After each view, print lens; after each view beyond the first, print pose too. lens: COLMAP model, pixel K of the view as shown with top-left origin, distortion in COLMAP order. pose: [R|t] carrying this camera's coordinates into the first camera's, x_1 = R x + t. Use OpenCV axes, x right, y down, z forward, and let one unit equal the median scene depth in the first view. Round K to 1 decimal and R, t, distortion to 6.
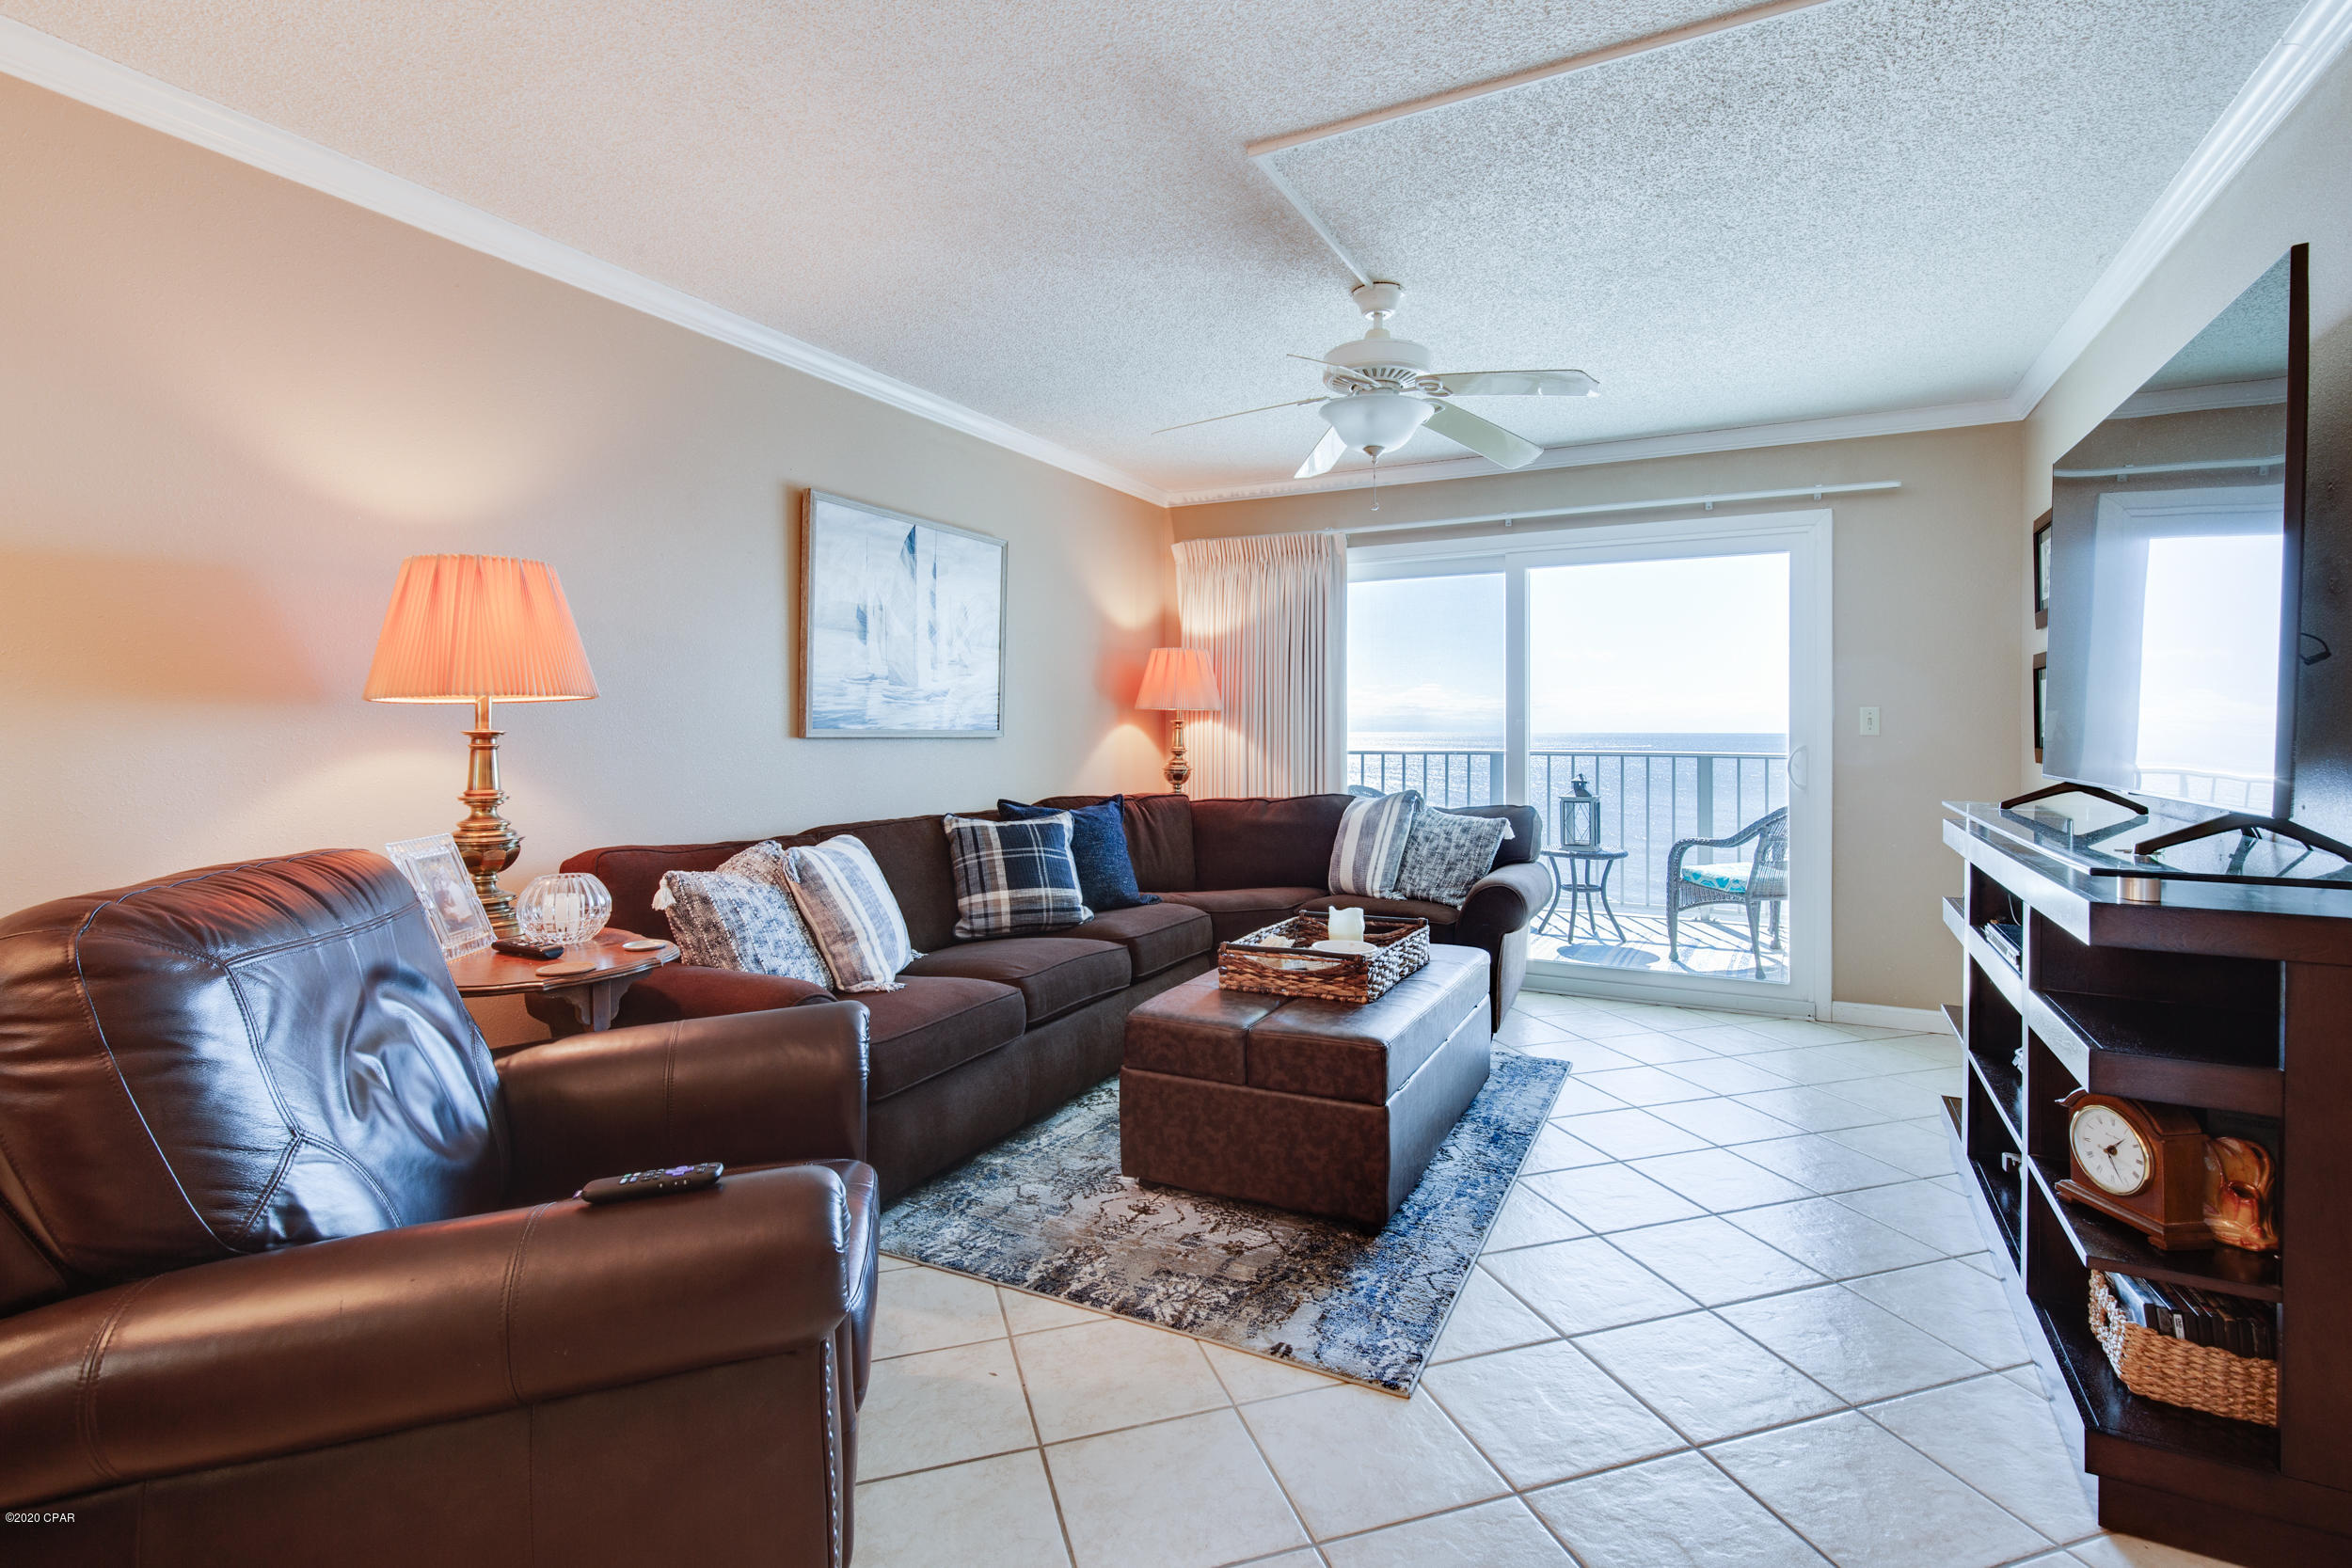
lens RADIAL K [[1113.0, 0, 1219.4], [0, 1113.0, 741.7], [0, 0, 1]] dist [0.010437, -0.001778]
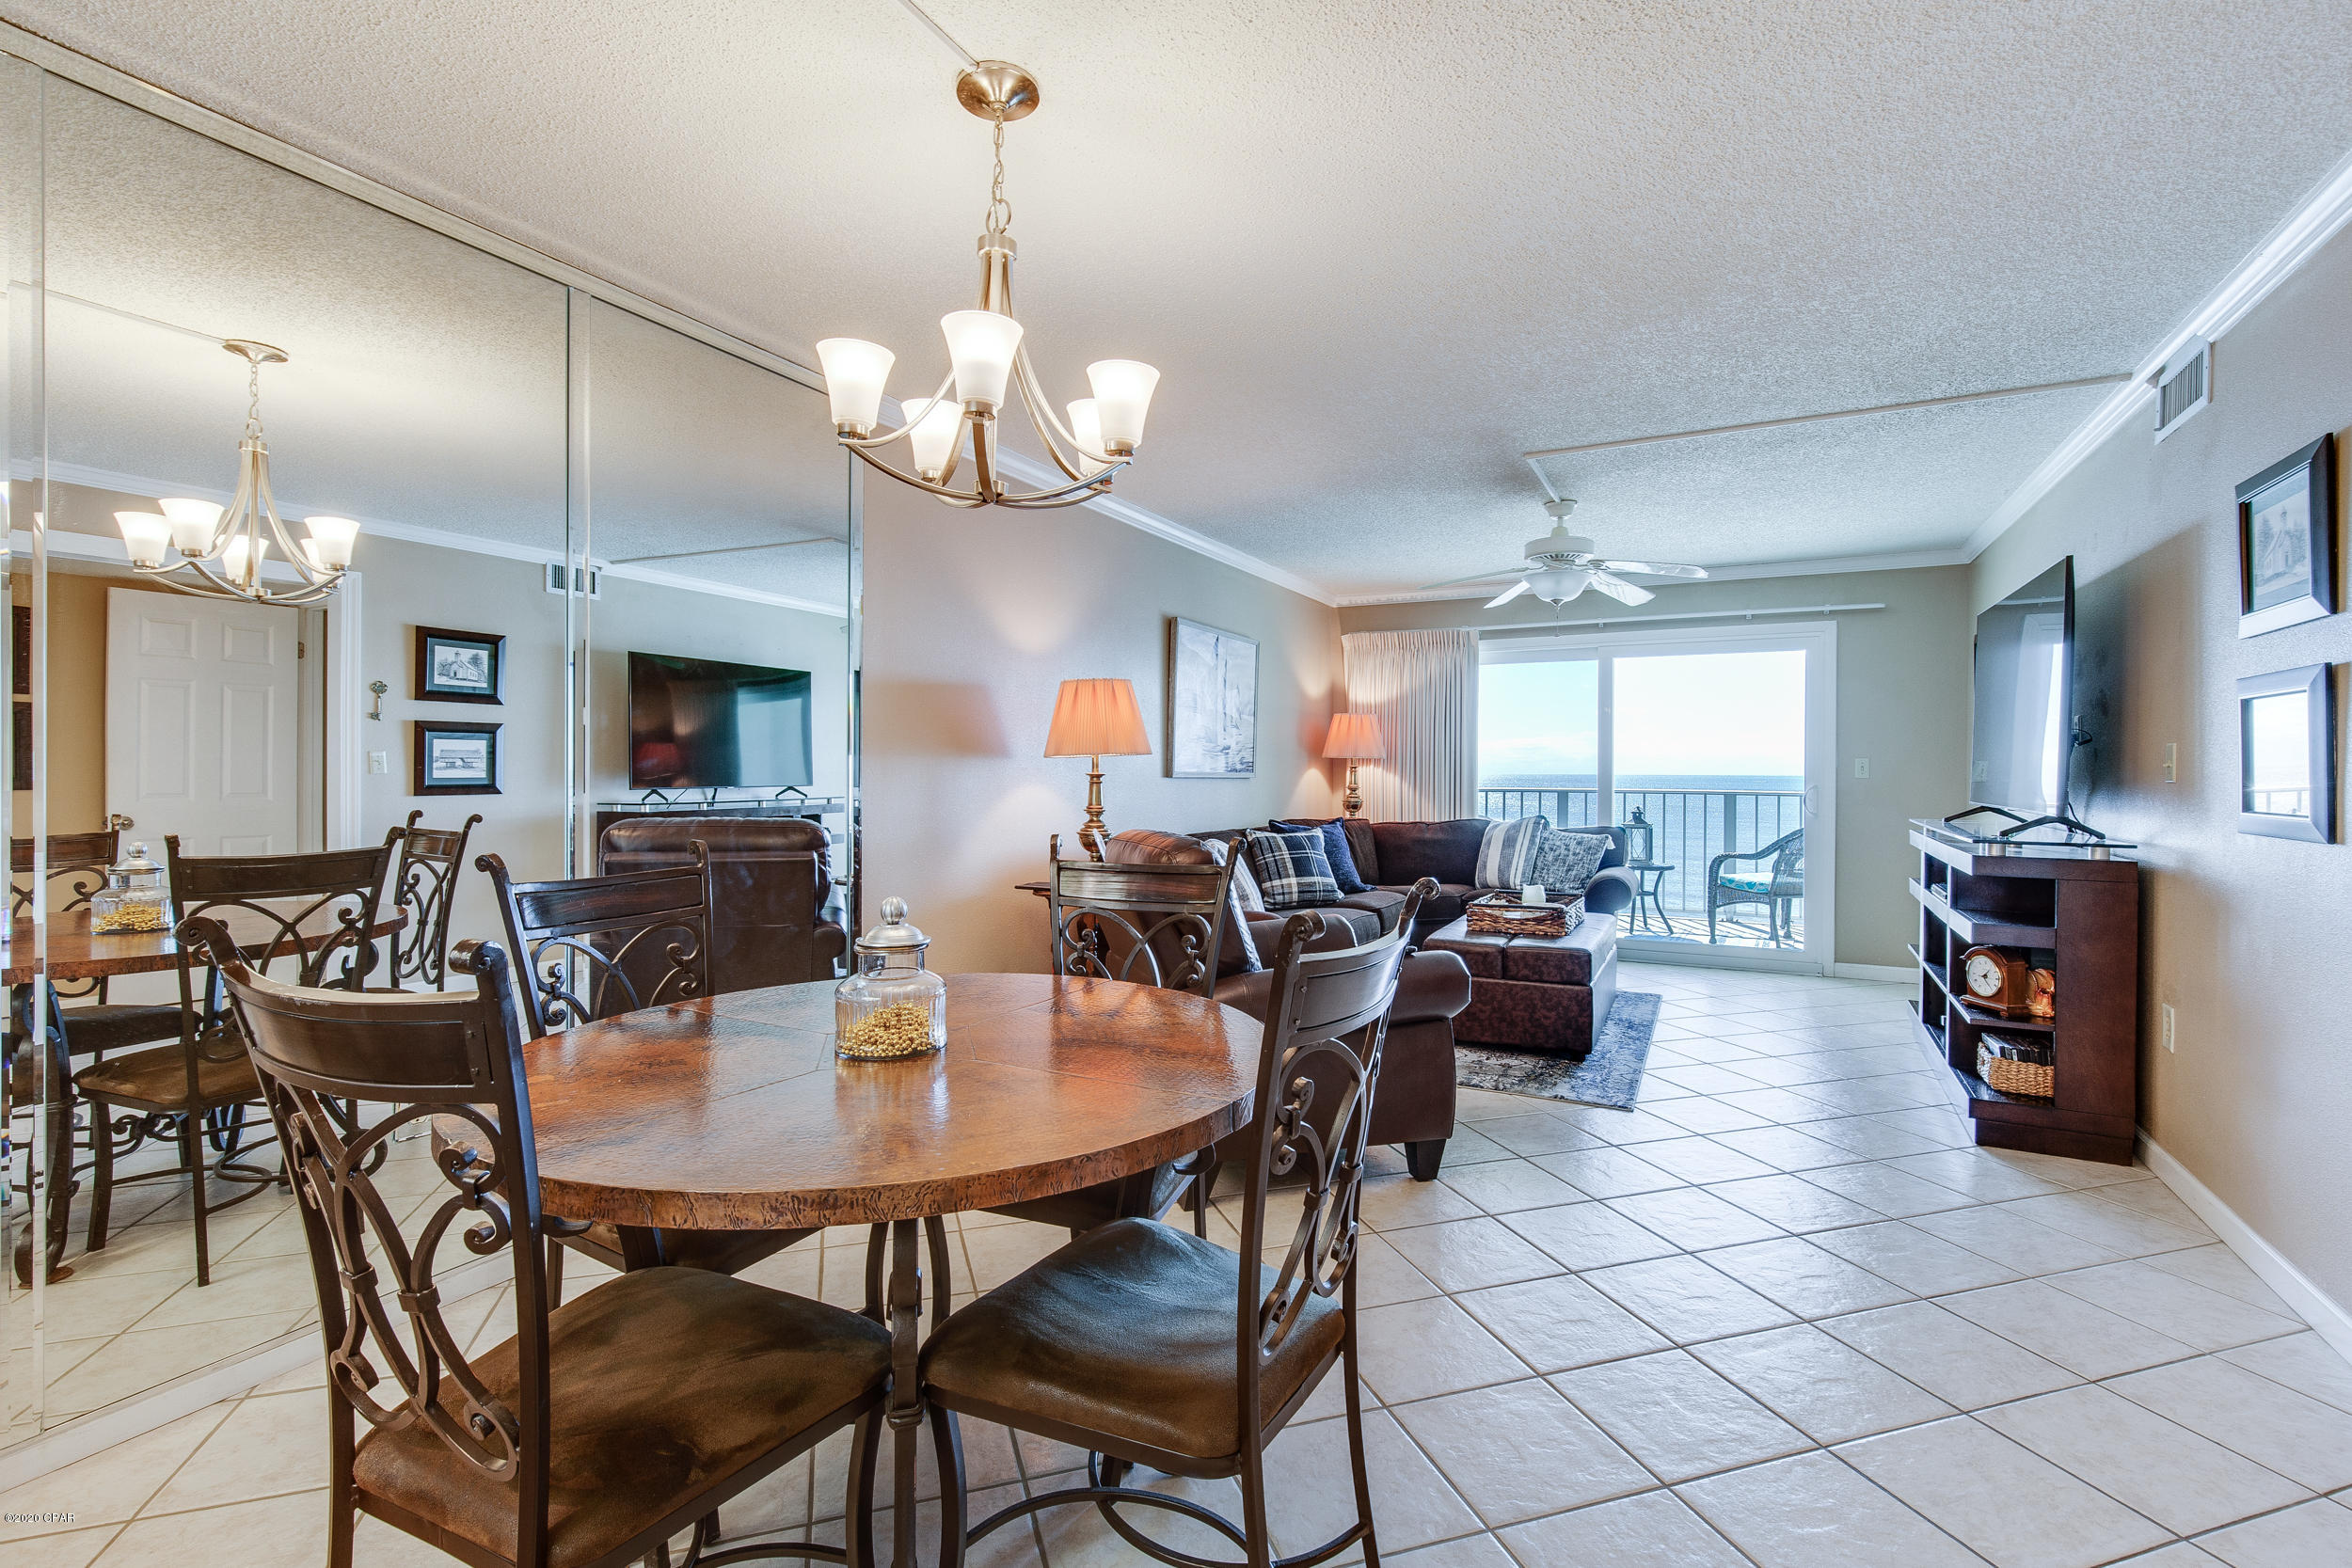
lens RADIAL K [[1113.0, 0, 1183.5], [0, 1113.0, 786.8], [0, 0, 1]] dist [0.010437, -0.001778]
pose [[0.999941, 0.003274, -0.010325, -0.317344], [-0.003227, 0.999984, 0.004563, 0.002024], [0.010340, -0.004529, 0.999936, -0.513622]]
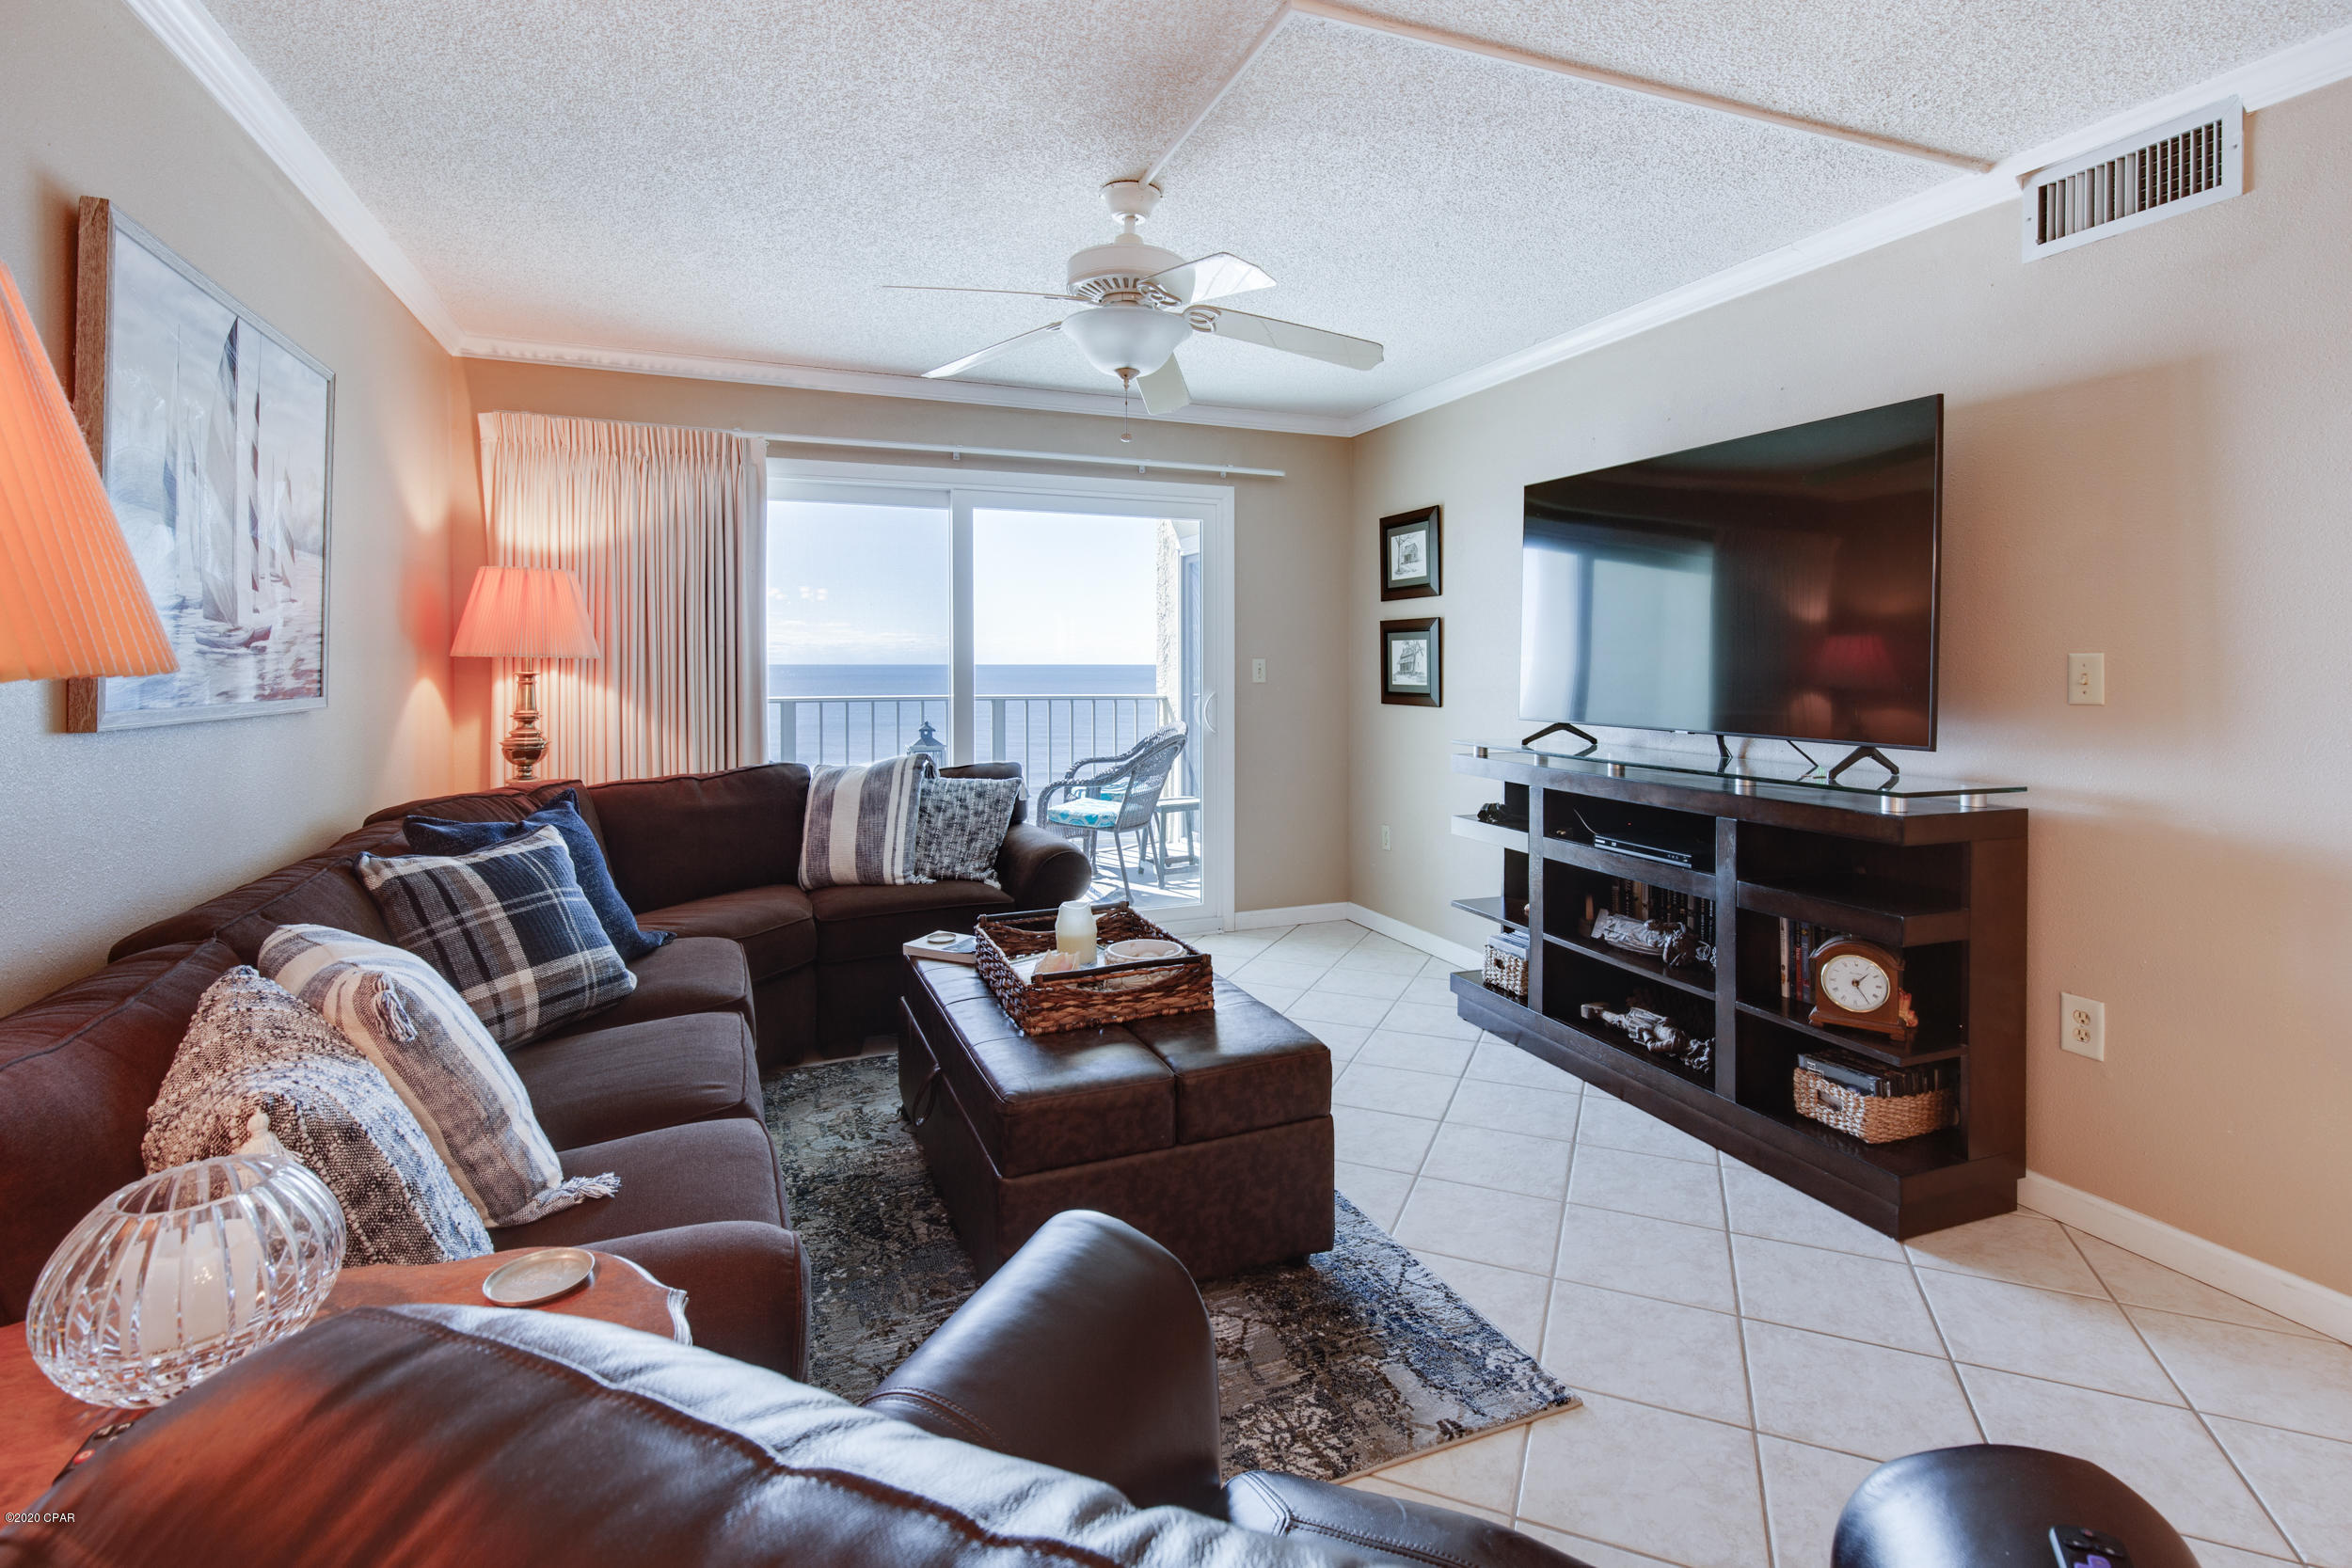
lens RADIAL K [[1113.0, 0, 1195.2], [0, 1113.0, 665.7], [0, 0, 1]] dist [0.010437, -0.001778]
pose [[0.650245, -0.004658, 0.759711, -0.400783], [0.008790, 0.999960, -0.001392, -0.025283], [-0.759674, 0.007583, 0.650260, 0.321286]]
